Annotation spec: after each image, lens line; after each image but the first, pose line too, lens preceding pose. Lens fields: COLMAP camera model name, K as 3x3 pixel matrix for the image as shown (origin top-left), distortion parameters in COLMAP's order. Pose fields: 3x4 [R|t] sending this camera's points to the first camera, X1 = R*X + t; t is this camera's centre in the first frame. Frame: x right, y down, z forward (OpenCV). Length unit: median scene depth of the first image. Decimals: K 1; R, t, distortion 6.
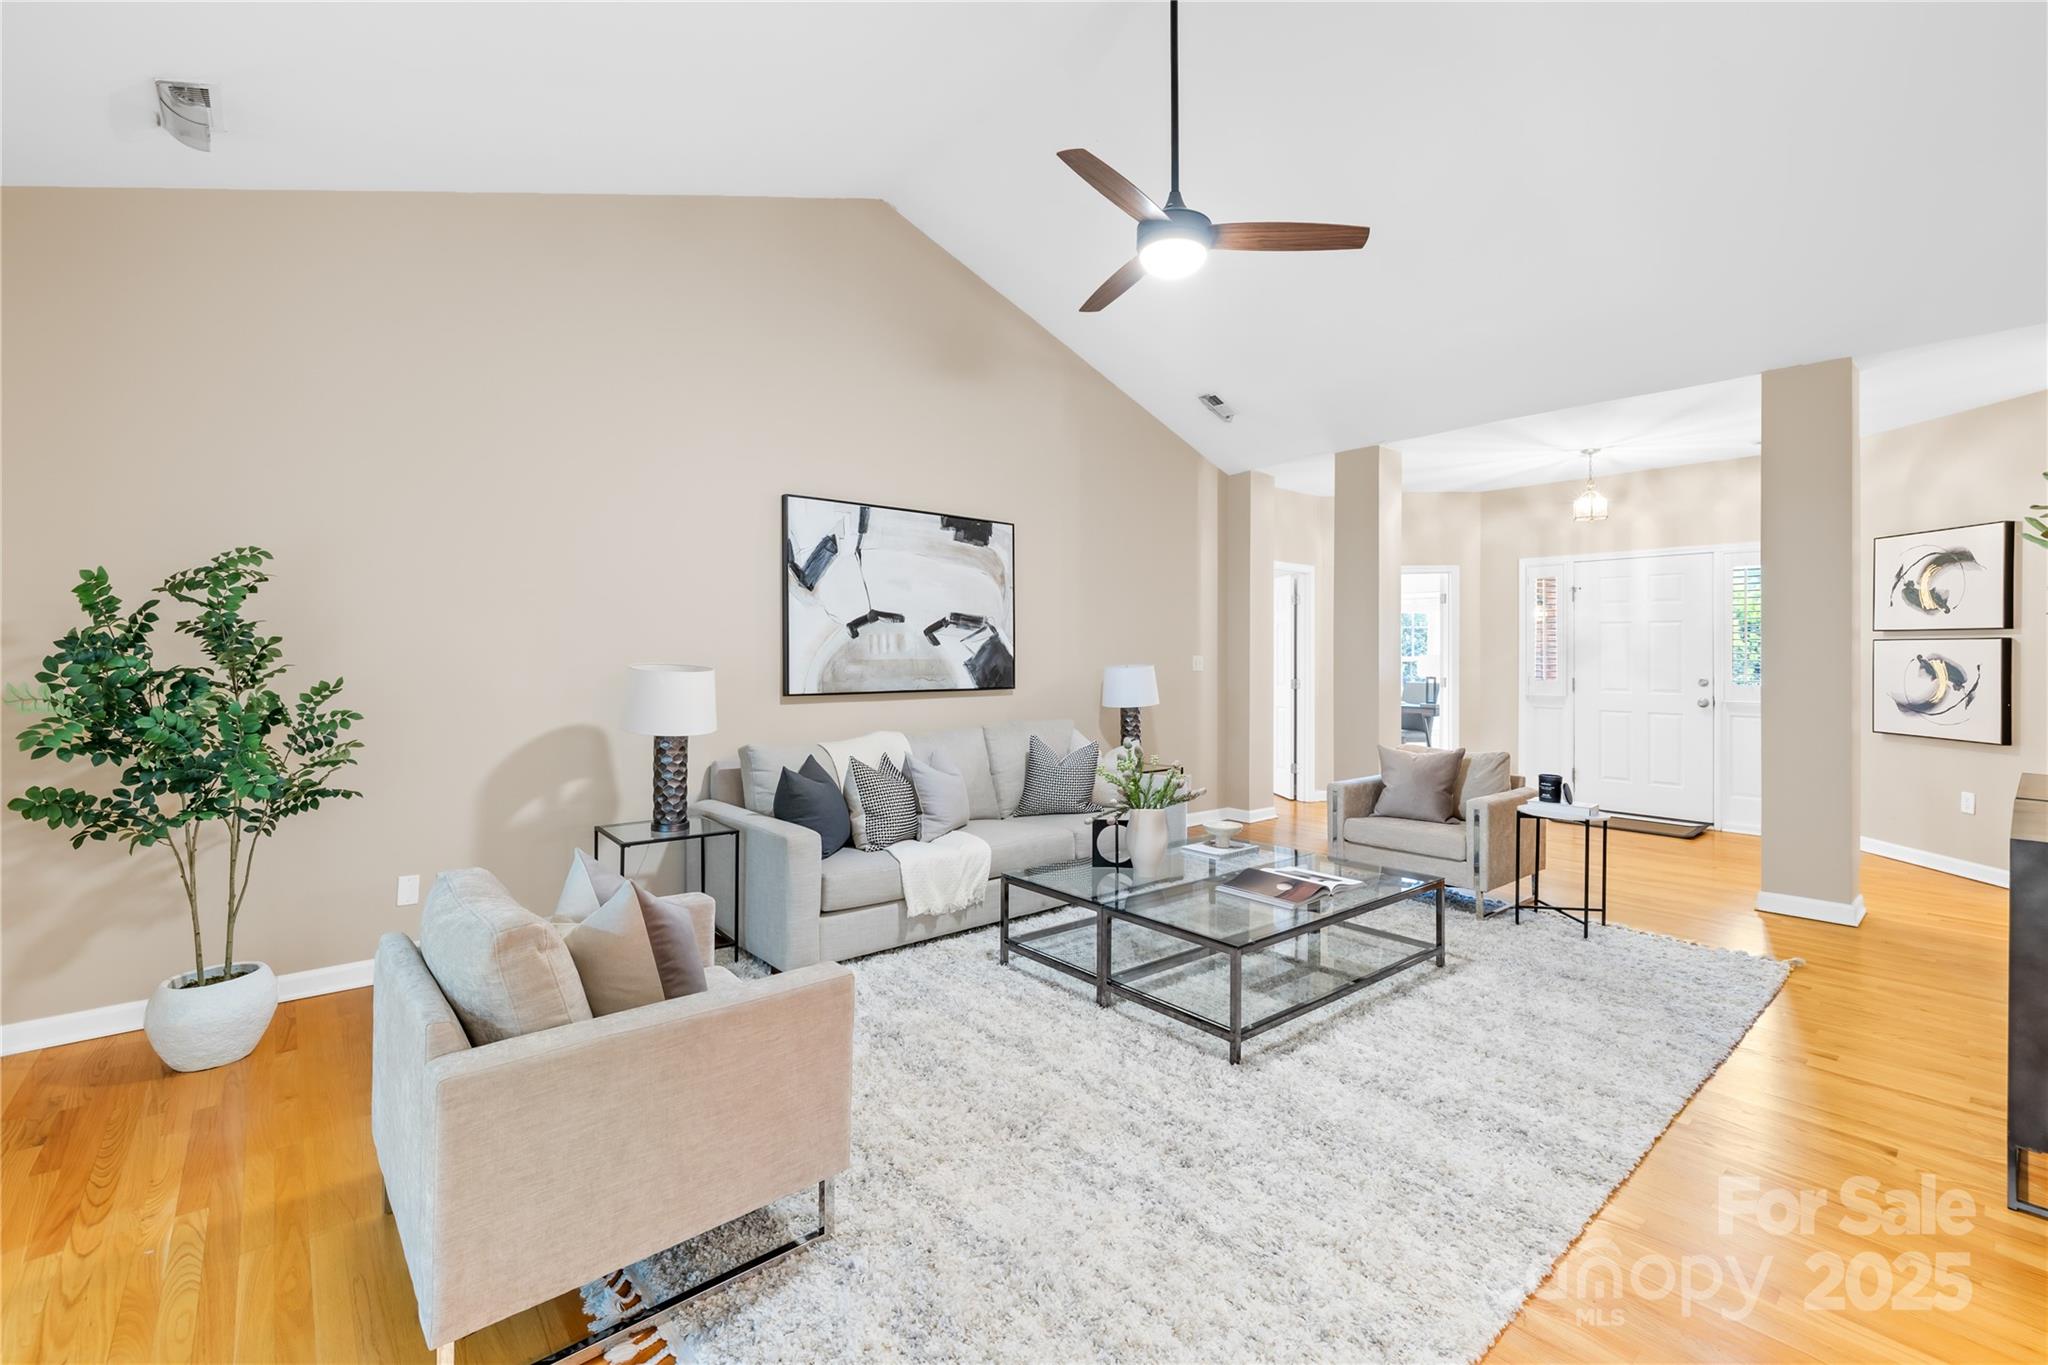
lens RADIAL K [[873.7, 0, 983.7], [0, 873.7, 652.2], [0, 0, 1]] dist [0.004248, -0.000026]
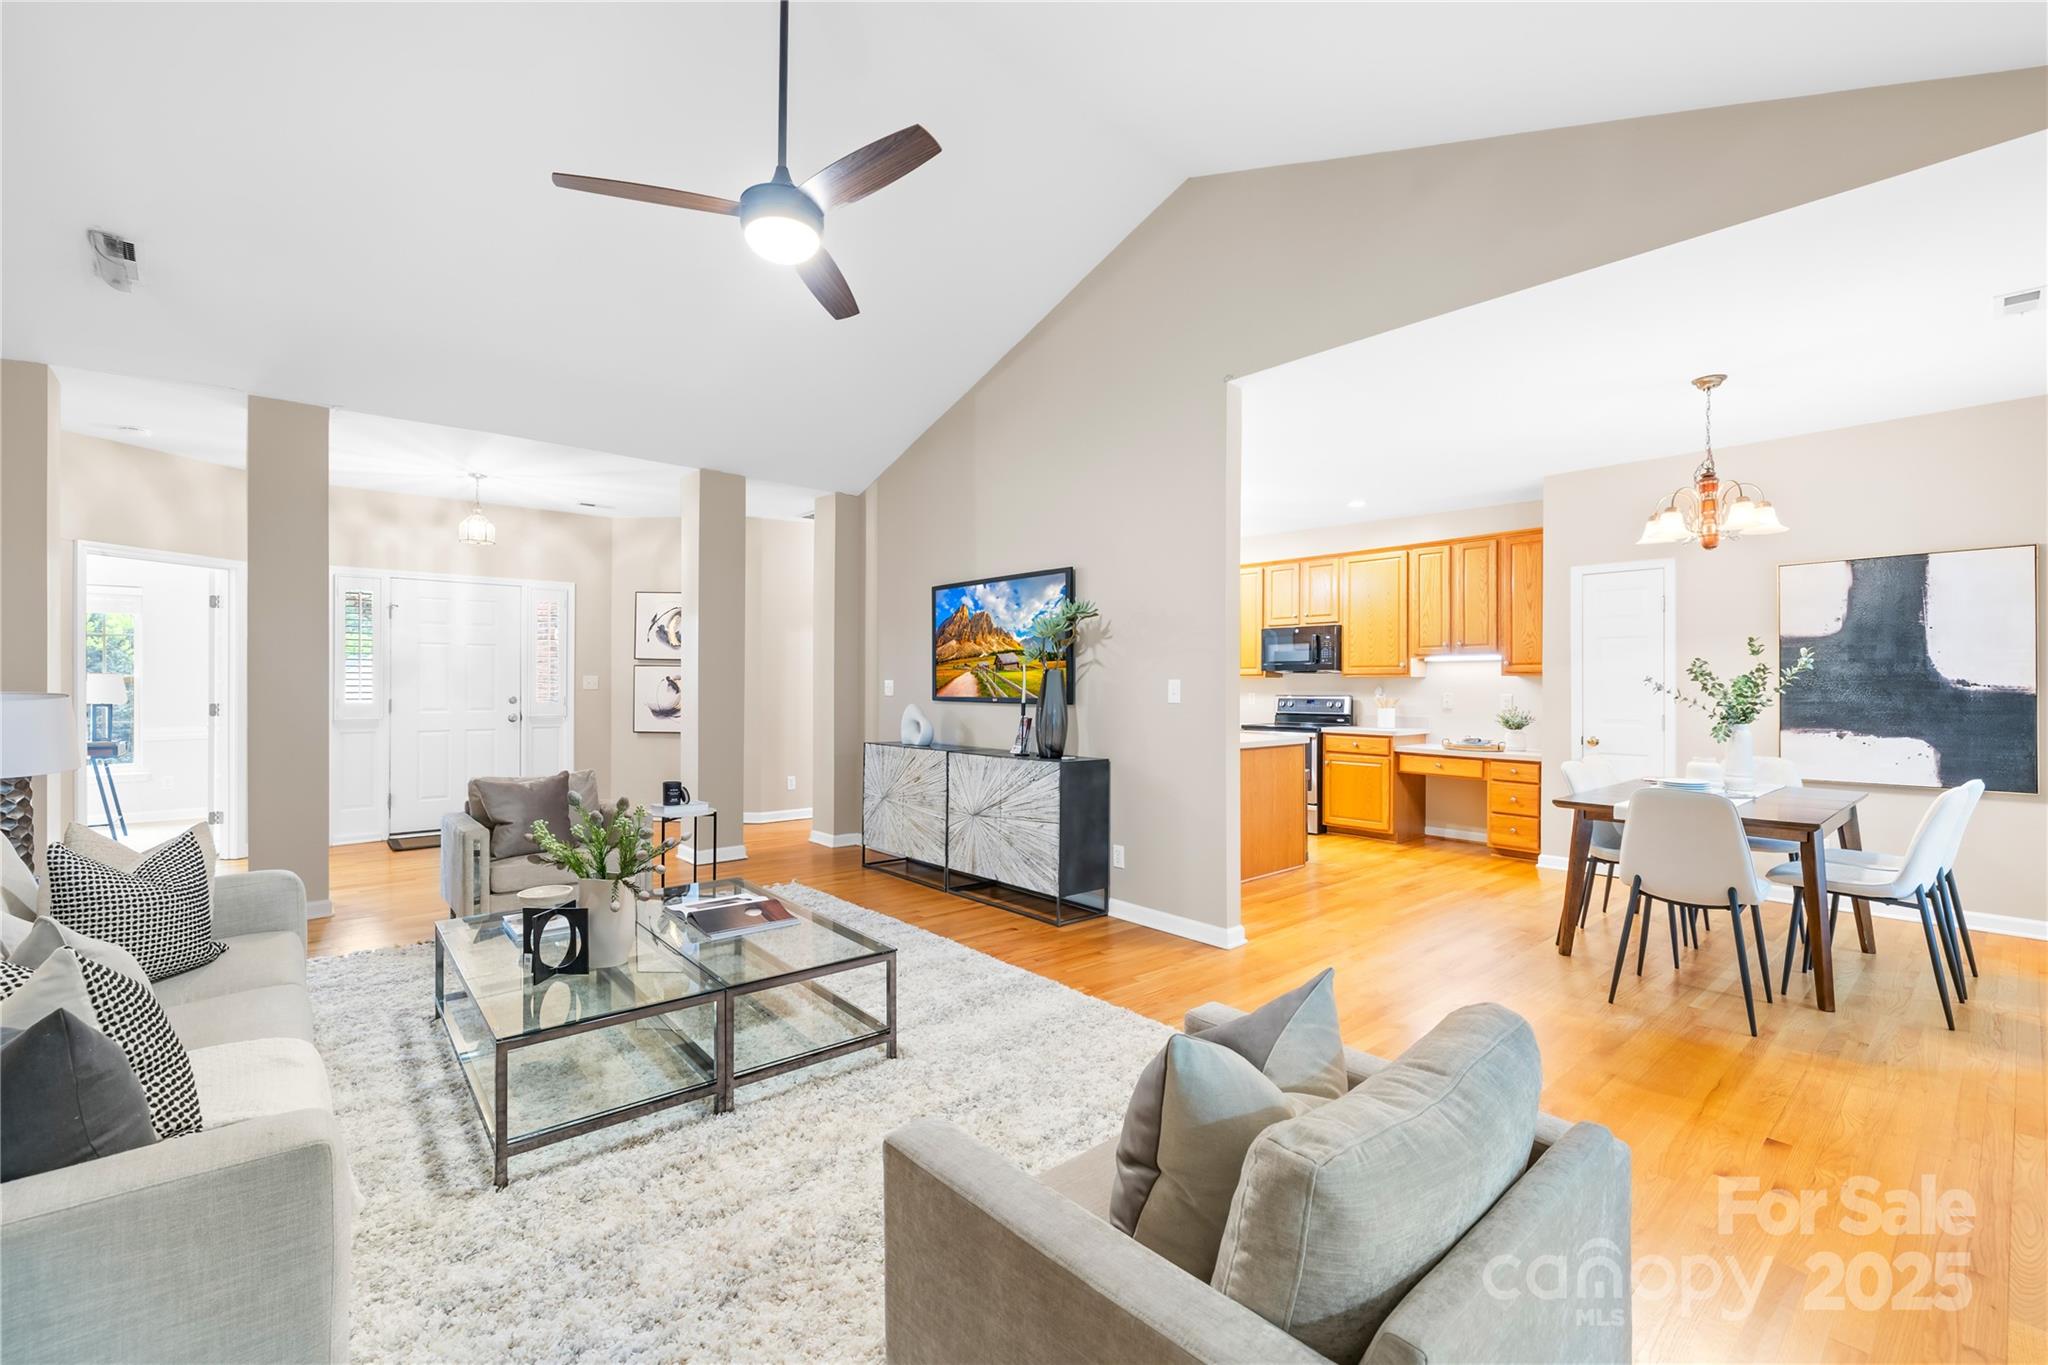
lens RADIAL K [[873.7, 0, 1028.6], [0, 873.7, 686.2], [0, 0, 1]] dist [0.004248, -0.000026]
pose [[-0.026128, -0.010493, 0.999604, -0.433913], [-0.007729, 0.999917, 0.010294, -0.000364], [-0.999629, -0.007457, -0.026207, 0.475094]]
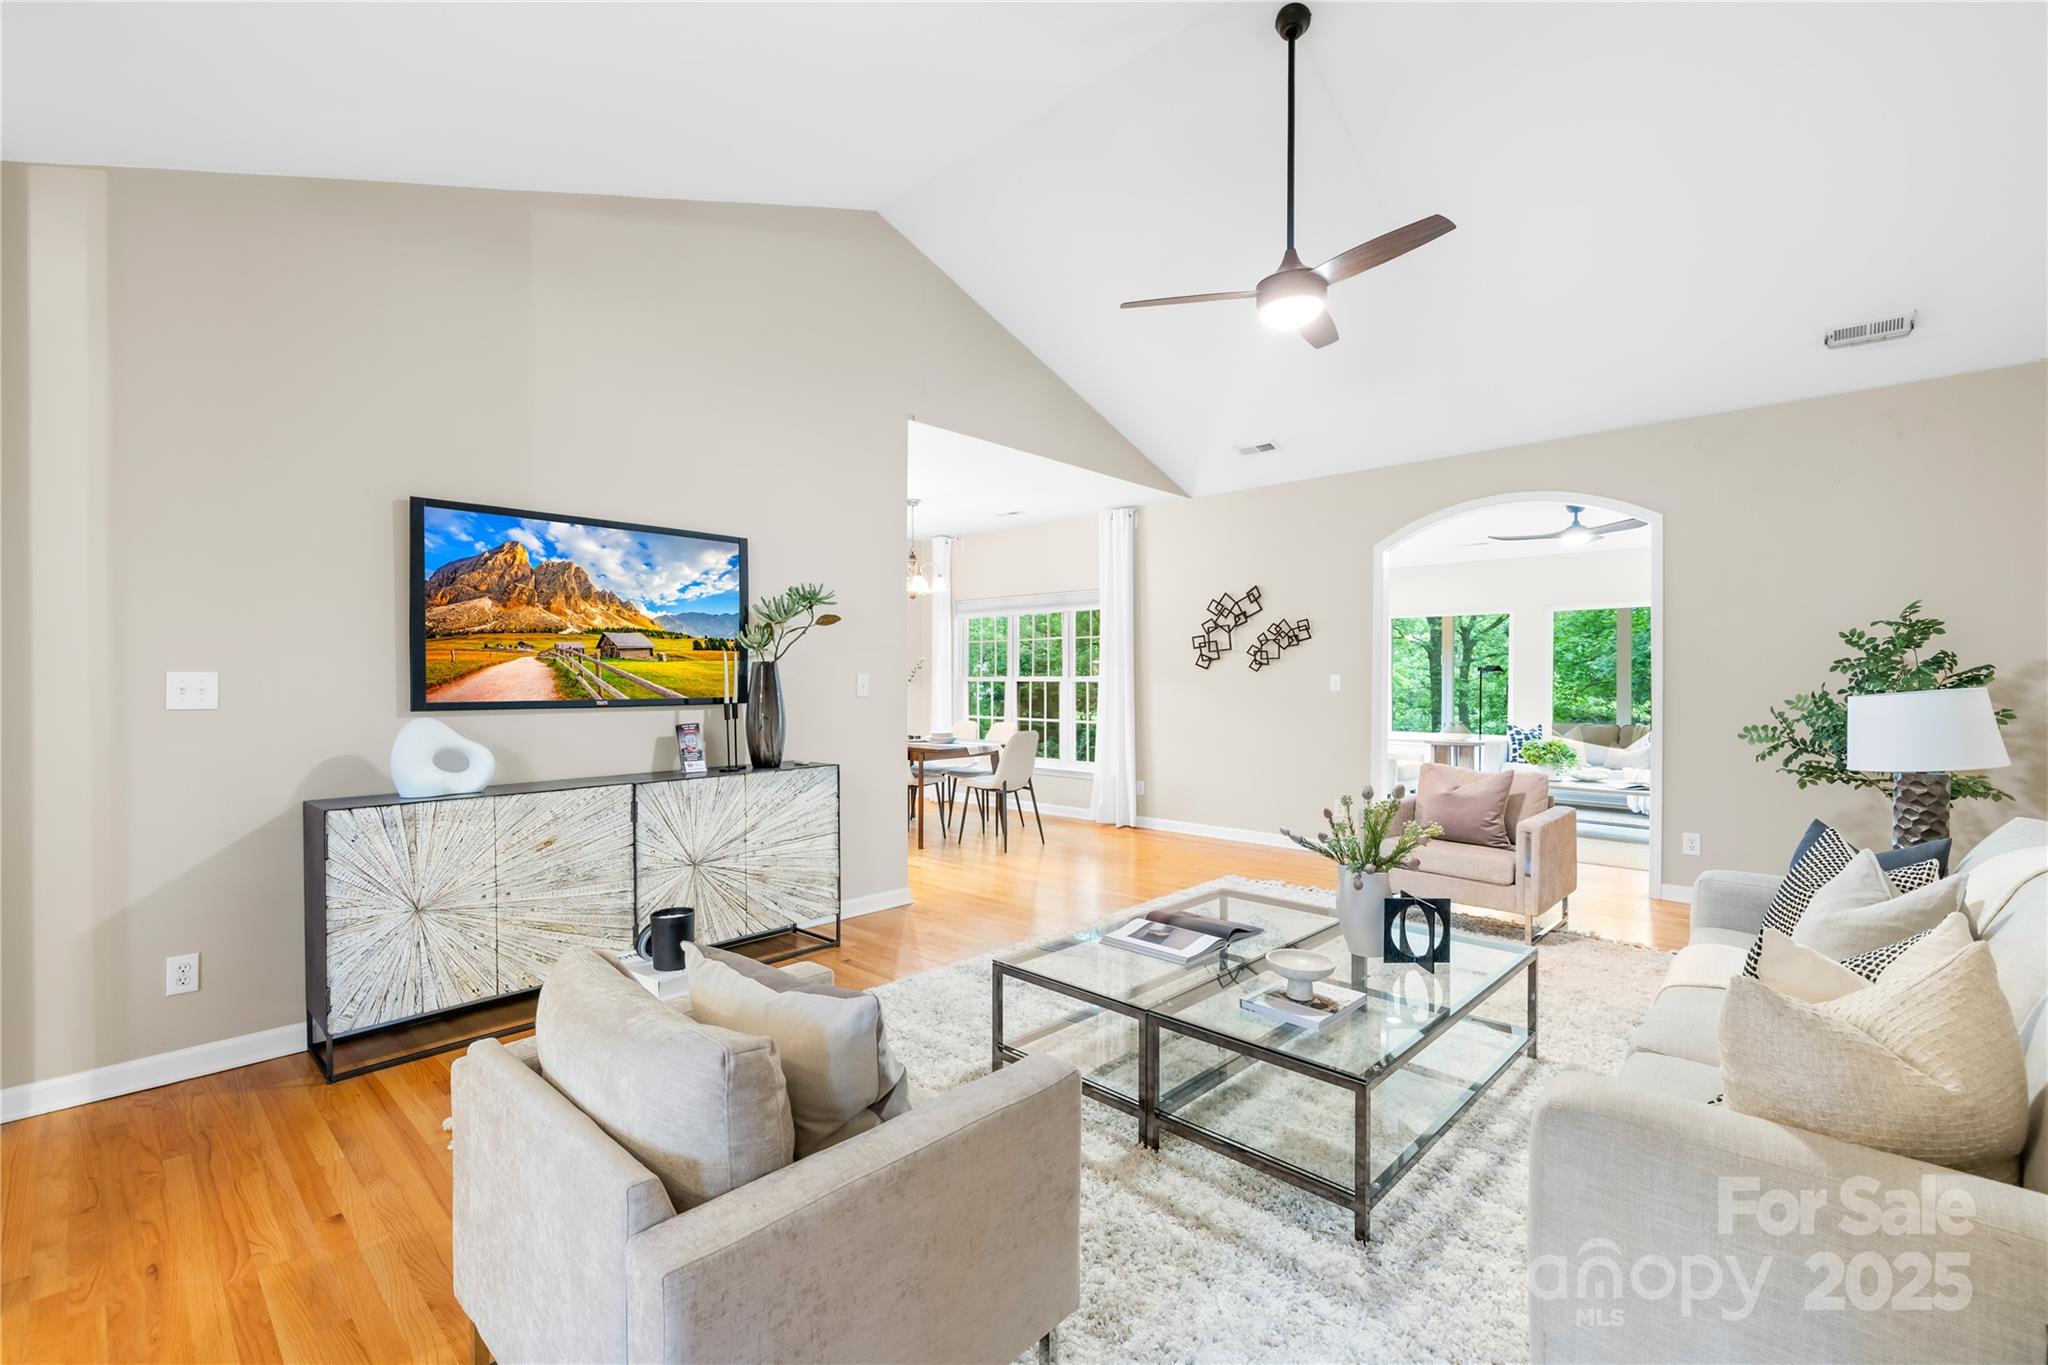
lens RADIAL K [[902.9, 0, 1022.4], [0, 902.9, 687.7], [0, 0, 1]] dist [-0.003729, -0.001258]
pose [[-0.991379, -0.004670, -0.130945, 0.442967], [-0.005359, 0.999974, 0.004916, 0.011568], [0.130918, 0.005576, -0.991378, 1.301185]]
